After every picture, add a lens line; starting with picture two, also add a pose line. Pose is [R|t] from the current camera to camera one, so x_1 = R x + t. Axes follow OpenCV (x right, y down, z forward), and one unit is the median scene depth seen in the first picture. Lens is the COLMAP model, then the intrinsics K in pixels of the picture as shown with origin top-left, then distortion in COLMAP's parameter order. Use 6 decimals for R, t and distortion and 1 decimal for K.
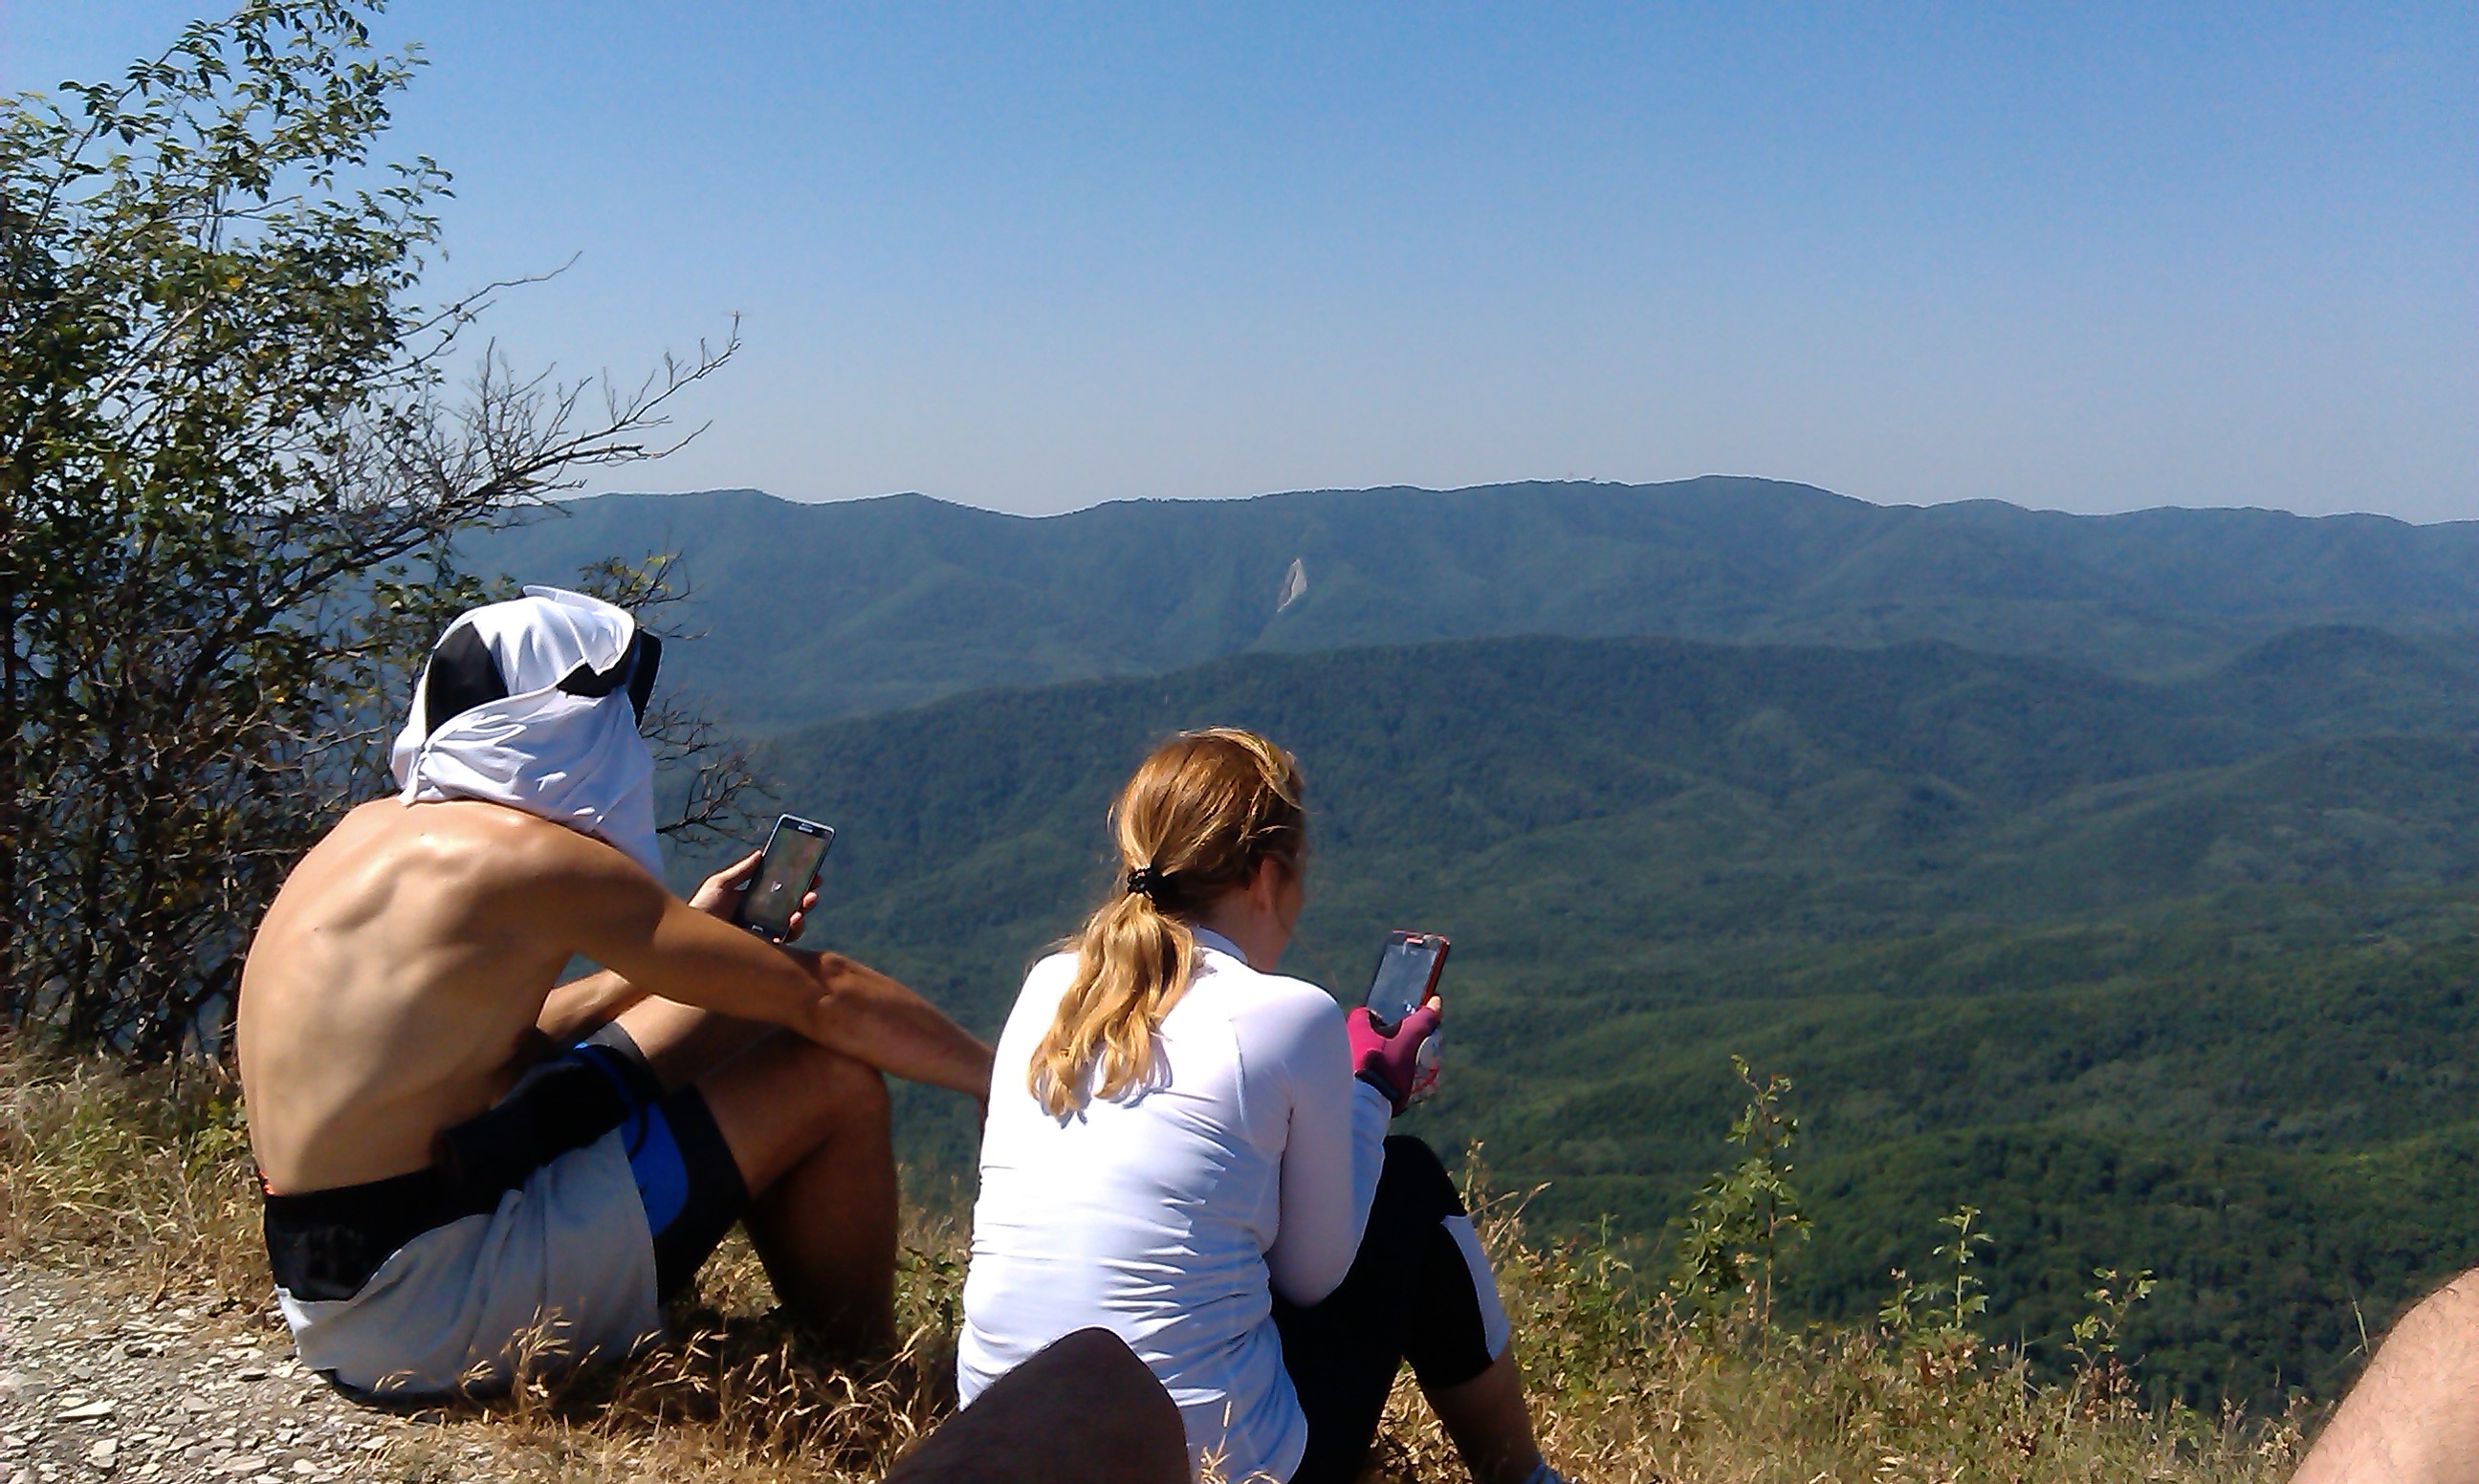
lens RADIAL K [[1000.8, 0, 1239.4], [0, 1000.8, 731.4], [0, 0, 1]] dist [-0.000430, 0.000266]
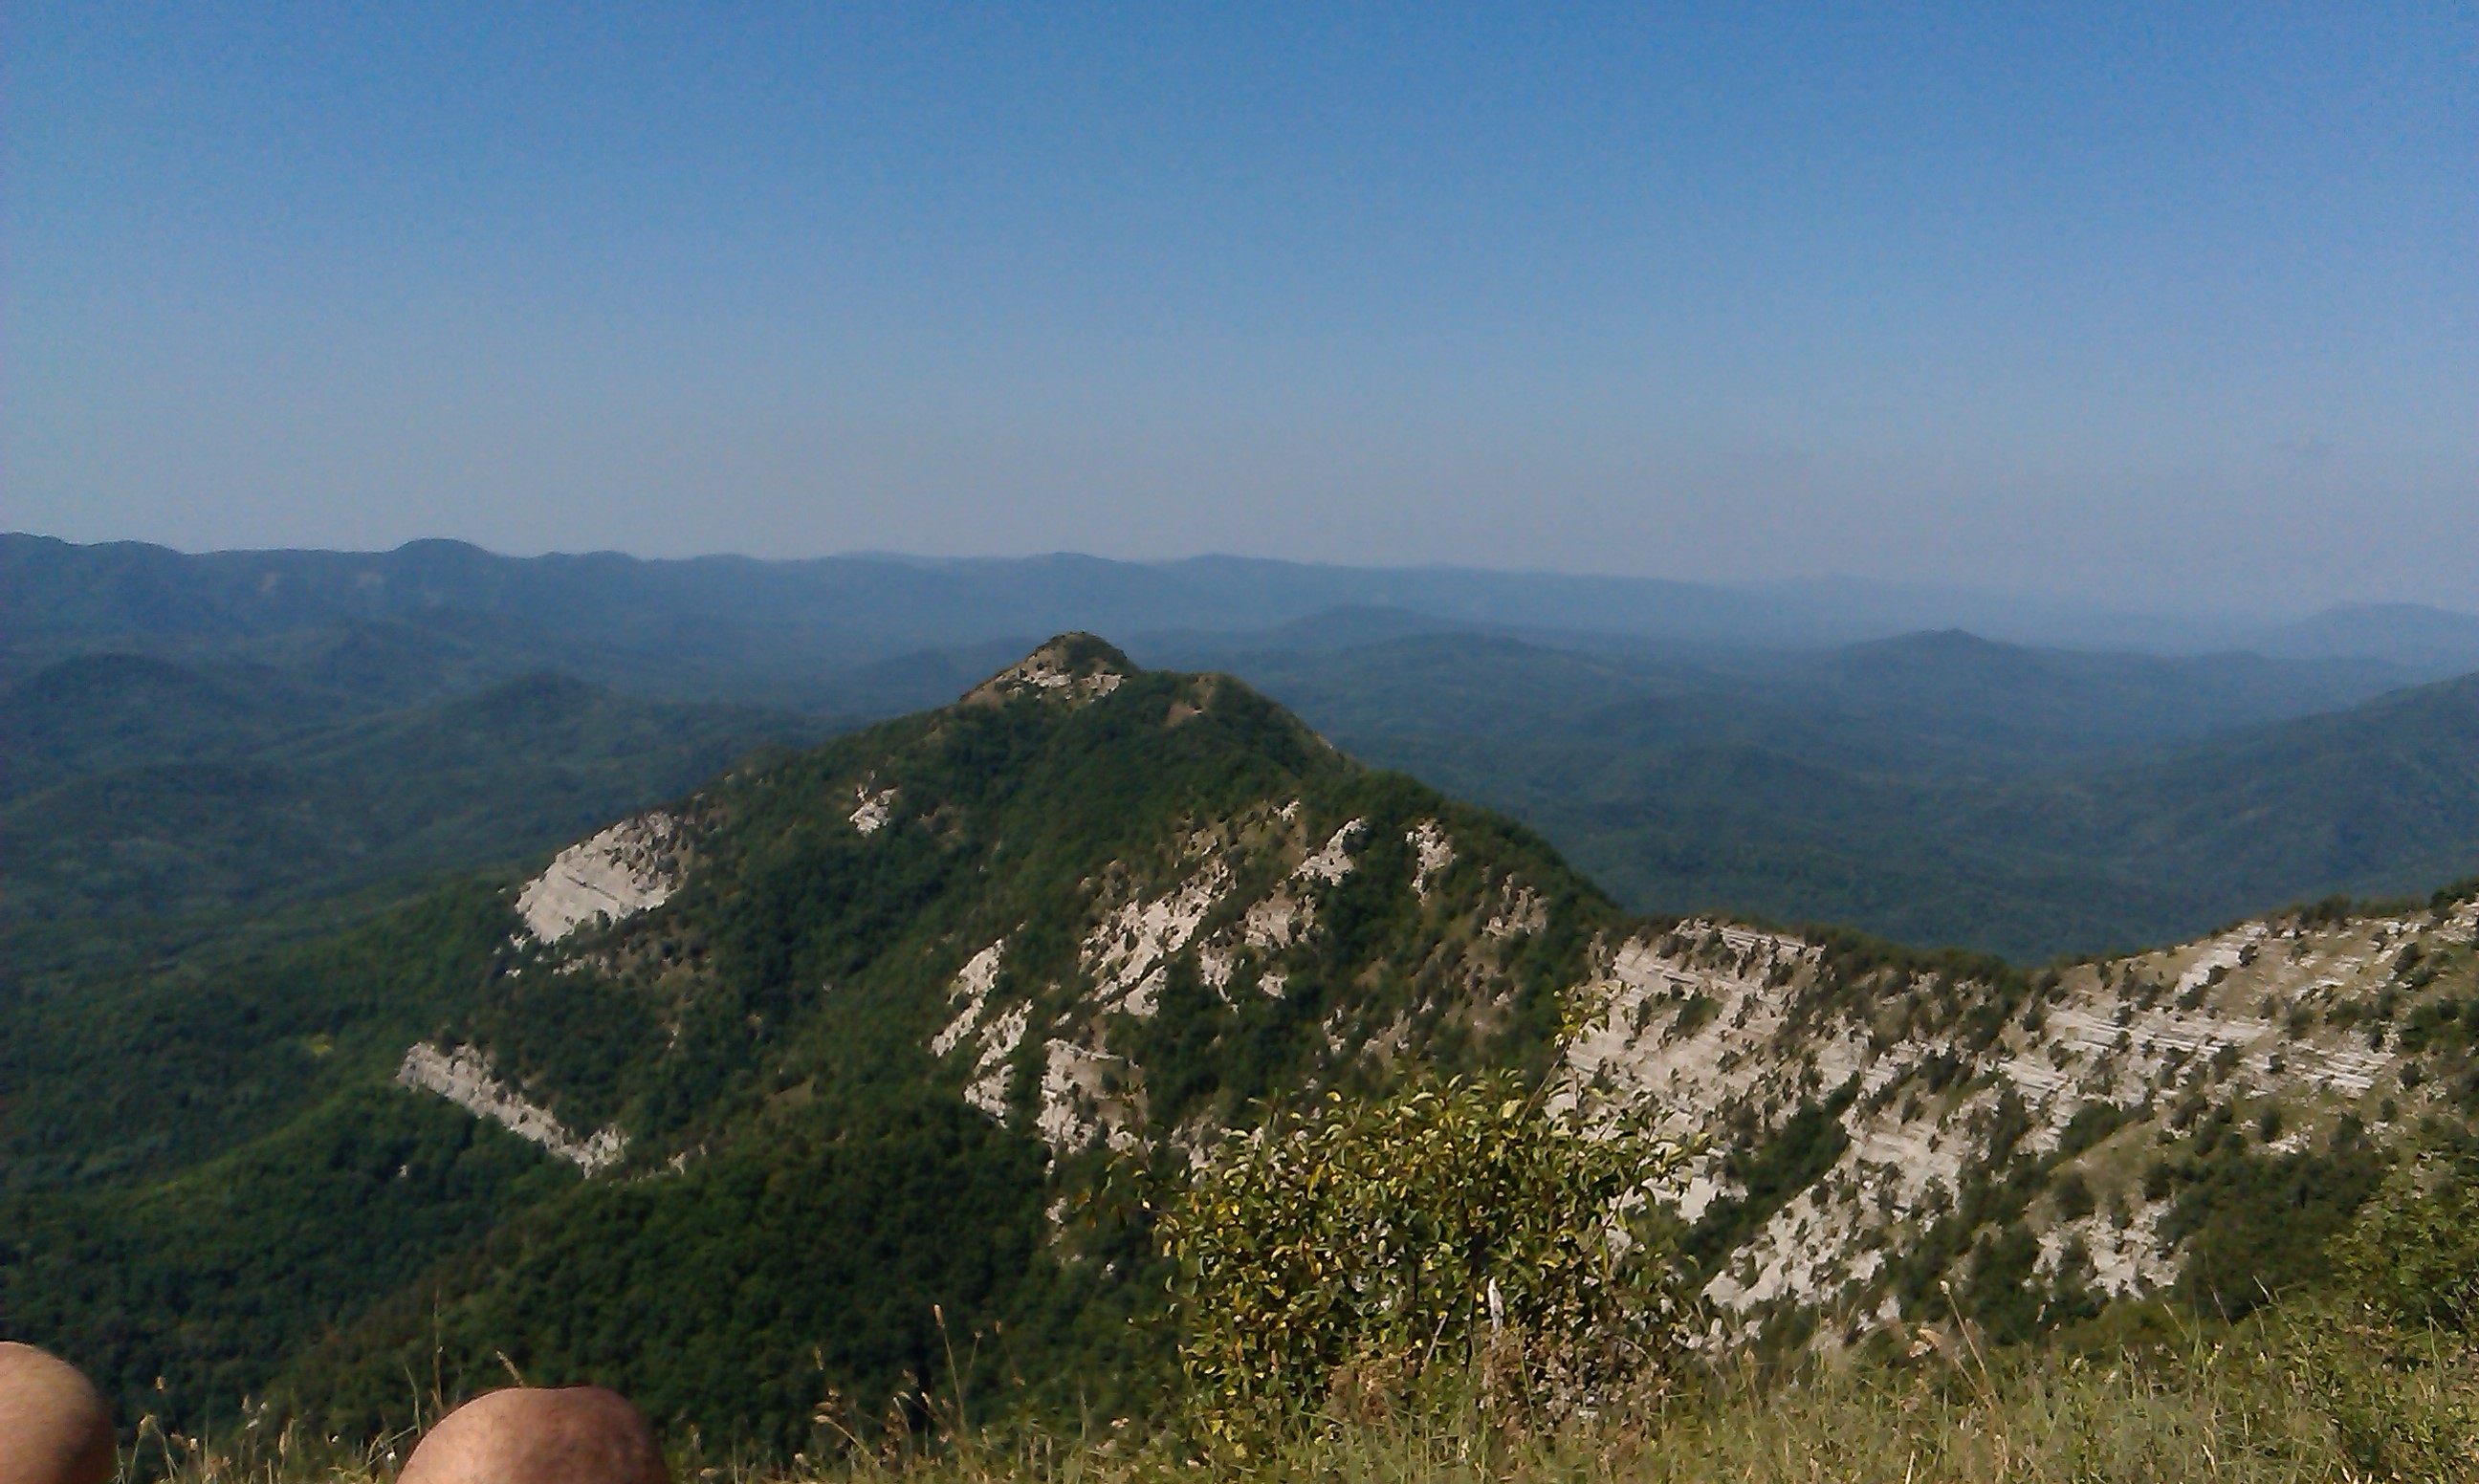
lens RADIAL K [[1000.8, 0, 1239.4], [0, 1000.8, 749.6], [0, 0, 1]] dist [-0.000430, 0.000266]
pose [[0.940474, -0.045022, 0.336871, 1.802585], [0.045832, 0.998934, 0.005552, 0.033873], [-0.336762, 0.010218, 0.941534, -0.304904]]
